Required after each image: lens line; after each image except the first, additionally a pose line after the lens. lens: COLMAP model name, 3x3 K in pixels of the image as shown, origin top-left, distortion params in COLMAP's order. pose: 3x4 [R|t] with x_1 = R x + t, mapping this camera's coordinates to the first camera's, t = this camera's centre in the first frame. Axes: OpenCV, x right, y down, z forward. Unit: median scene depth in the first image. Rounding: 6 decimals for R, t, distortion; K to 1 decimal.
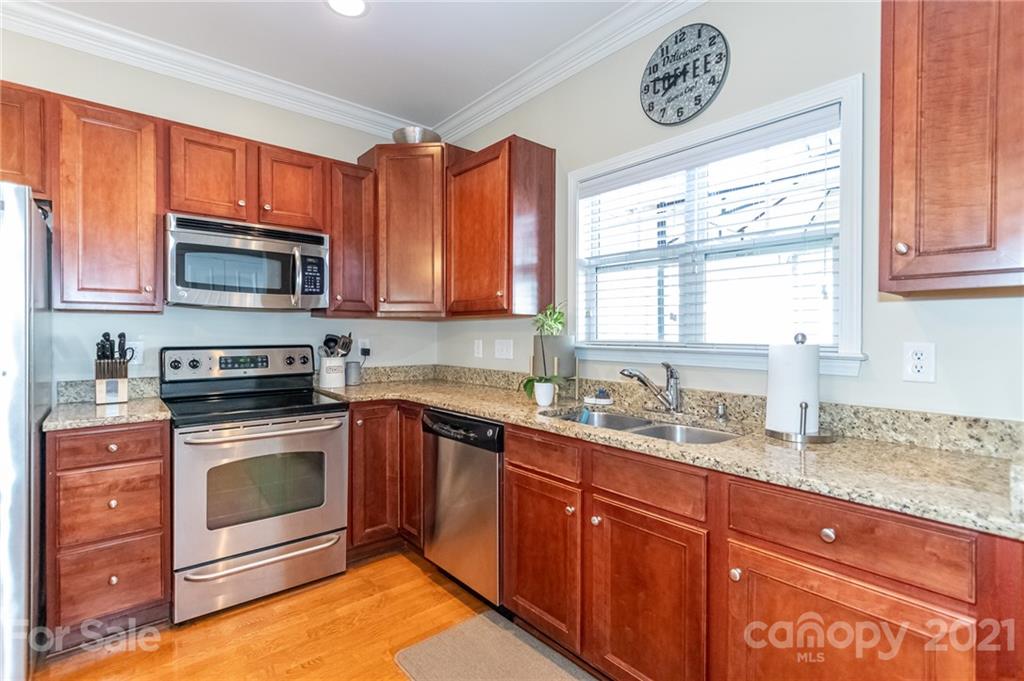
lens RADIAL K [[475.9, 0, 509.7], [0, 475.9, 336.1], [0, 0, 1]] dist [0.002624, -0.003438]
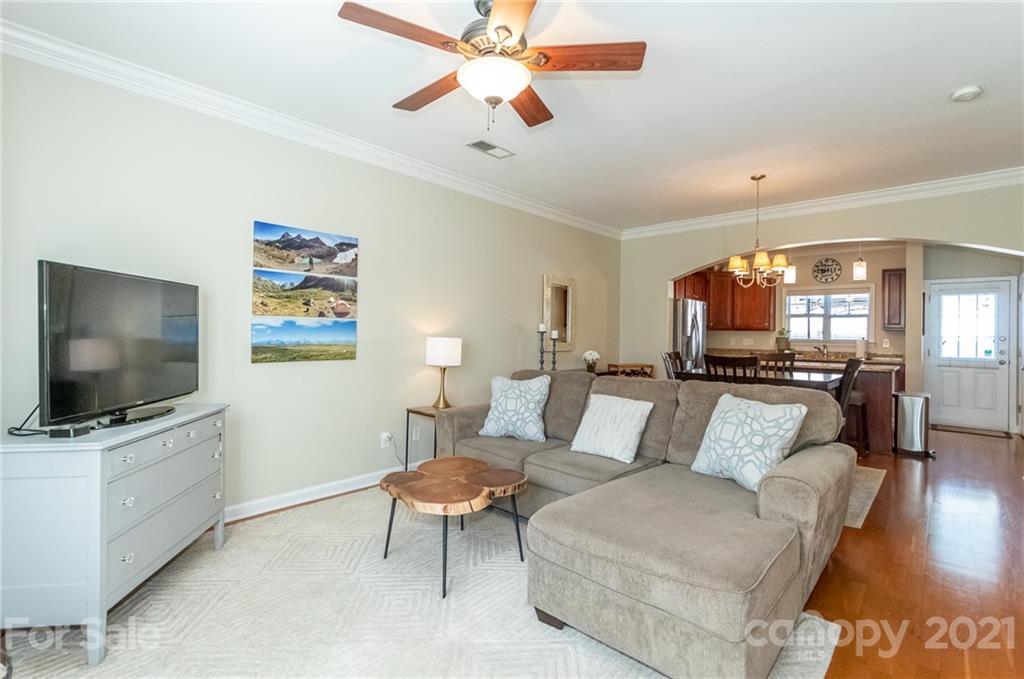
lens RADIAL K [[475.9, 0, 507.9], [0, 475.9, 332.9], [0, 0, 1]] dist [0.002624, -0.003438]
pose [[0.991874, 0.011730, 0.126678, -2.439597], [-0.010831, 0.999911, -0.007778, 0.015721], [-0.126758, 0.006343, 0.991913, -2.269807]]
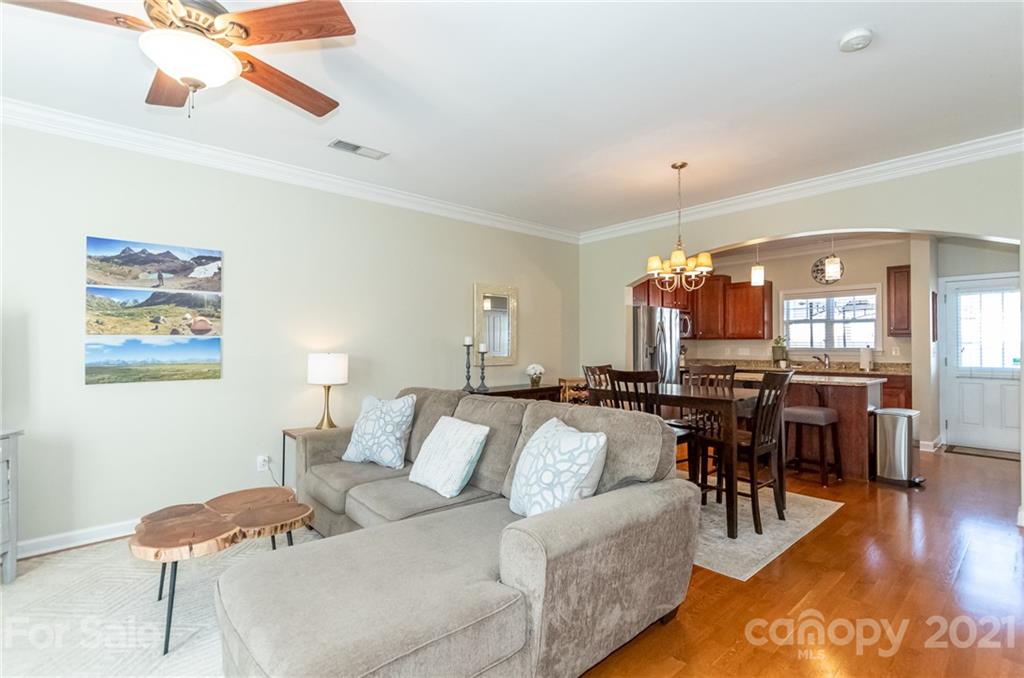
lens RADIAL K [[475.9, 0, 509.1], [0, 475.9, 341.6], [0, 0, 1]] dist [0.002624, -0.003438]
pose [[0.999738, -0.004337, 0.022461, -1.824459], [0.004663, 0.999884, -0.014468, 0.006089], [-0.022396, 0.014569, 0.999643, -2.152699]]
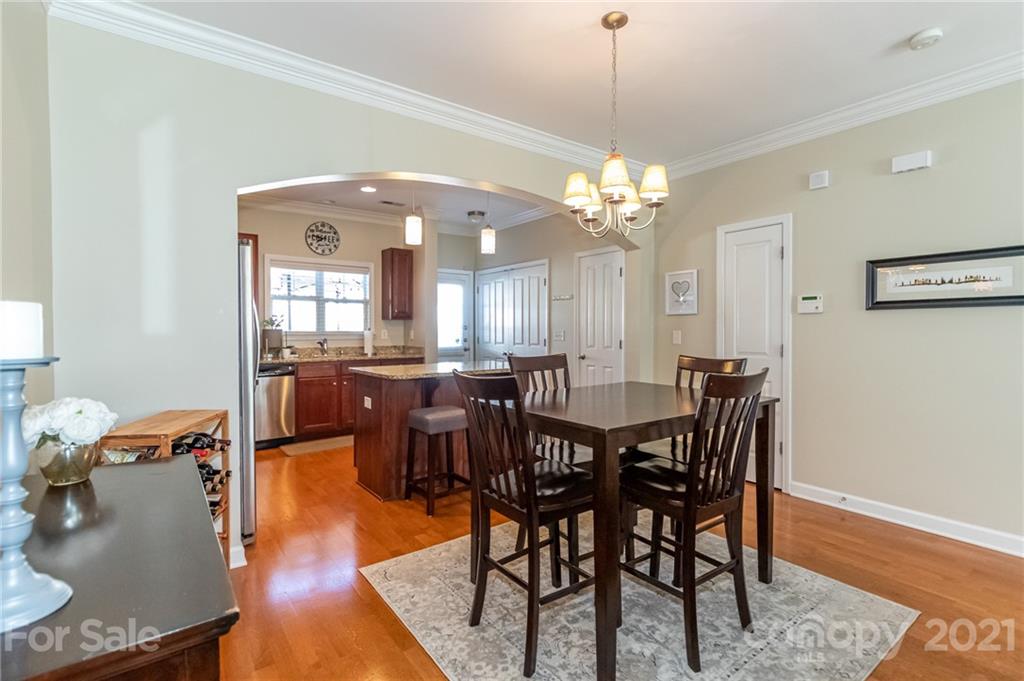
lens RADIAL K [[475.9, 0, 516.2], [0, 475.9, 336.6], [0, 0, 1]] dist [0.002624, -0.003438]
pose [[0.057323, -0.019689, 0.998162, -2.218715], [0.007215, 0.999788, 0.019307, -0.001643], [-0.998330, 0.006095, 0.057453, -0.294378]]
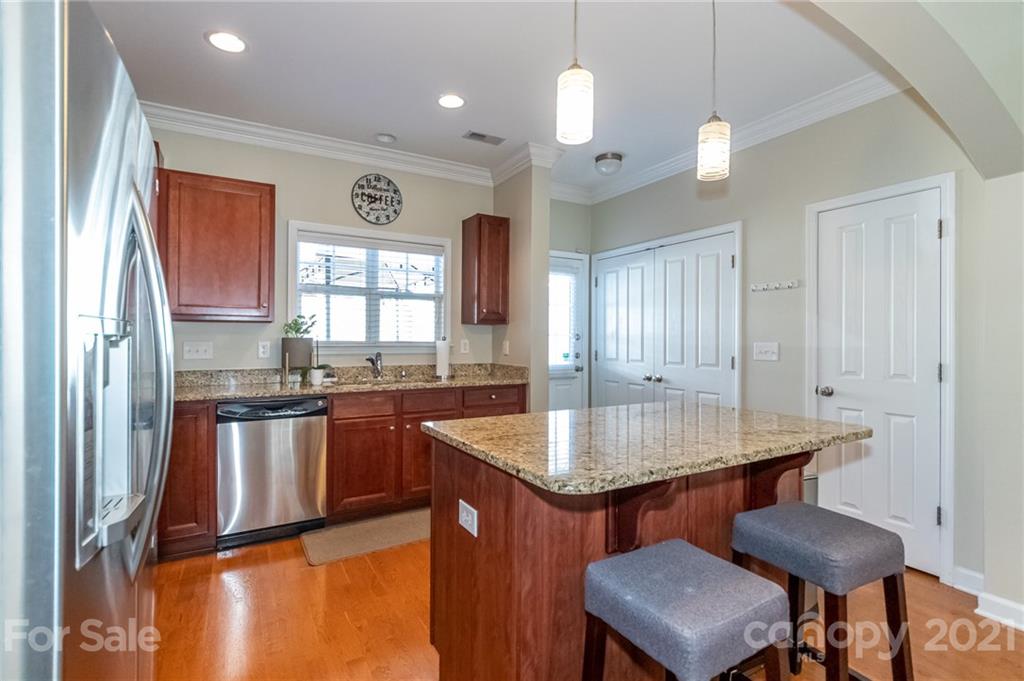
lens RADIAL K [[475.9, 0, 508.0], [0, 475.9, 338.5], [0, 0, 1]] dist [0.002624, -0.003438]
pose [[0.184492, -0.001670, 0.982833, -1.257312], [0.000975, 0.999998, 0.001516, -0.000715], [-0.982834, 0.000679, 0.184493, 0.134951]]
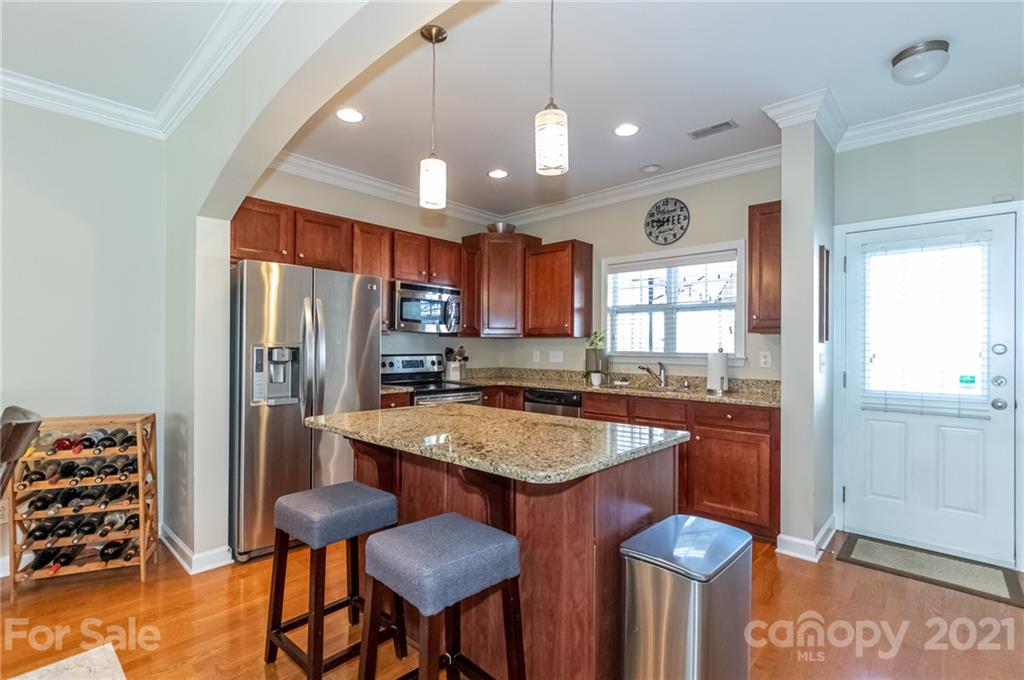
lens RADIAL K [[475.9, 0, 513.3], [0, 475.9, 343.8], [0, 0, 1]] dist [0.002624, -0.003438]
pose [[0.991638, 0.004913, 0.128959, -0.497197], [-0.003416, 0.999924, -0.011823, 0.002767], [-0.129007, 0.011284, 0.991579, -0.842361]]
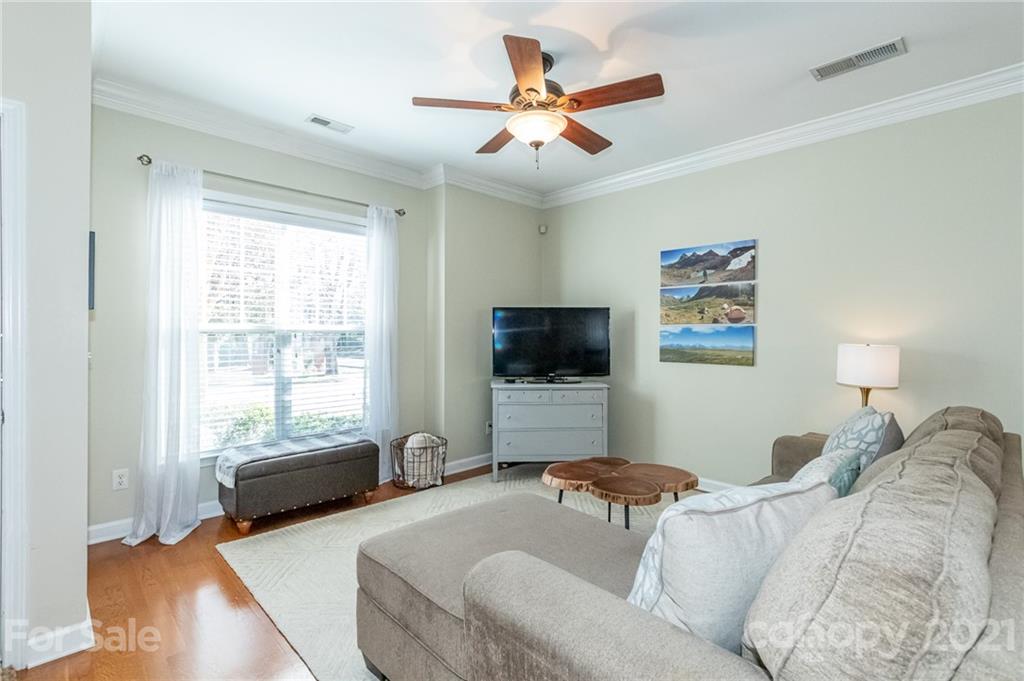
lens RADIAL K [[475.9, 0, 505.3], [0, 475.9, 330.3], [0, 0, 1]] dist [0.002624, -0.003438]
pose [[0.058477, -0.009063, -0.998248, -1.203156], [-0.015563, 0.999829, -0.009989, 0.010271], [0.998167, 0.016120, 0.058326, -1.457662]]
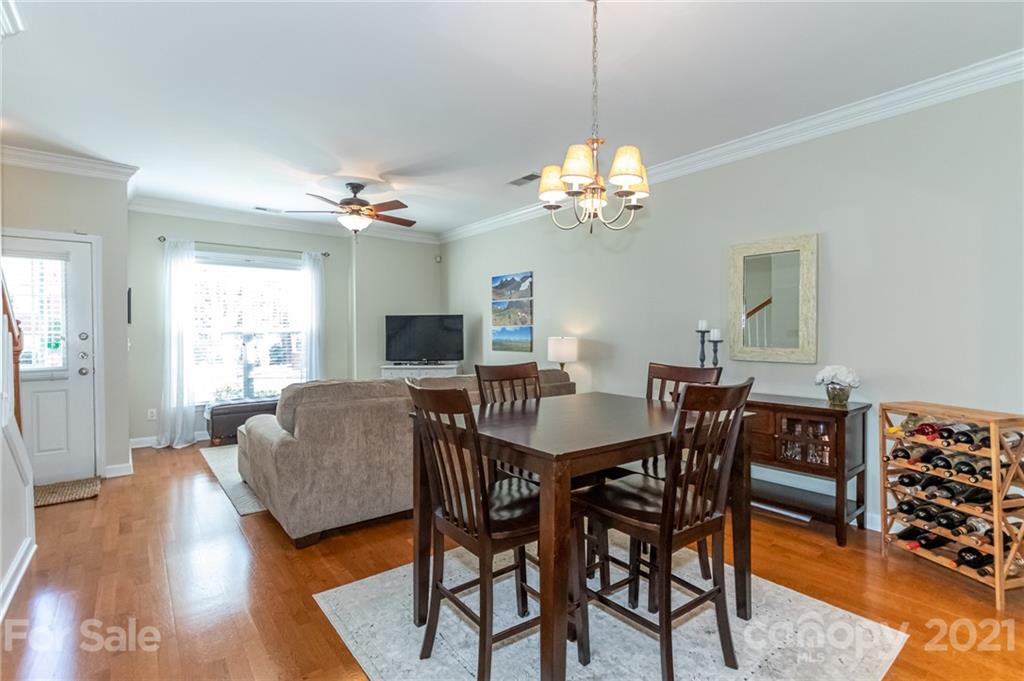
lens RADIAL K [[475.9, 0, 507.4], [0, 475.9, 336.7], [0, 0, 1]] dist [0.002624, -0.003438]
pose [[-0.029972, 0.008036, -0.999518, -0.234657], [-0.004415, 0.999957, 0.008172, 0.000243], [0.999541, 0.004658, -0.029936, -0.573621]]
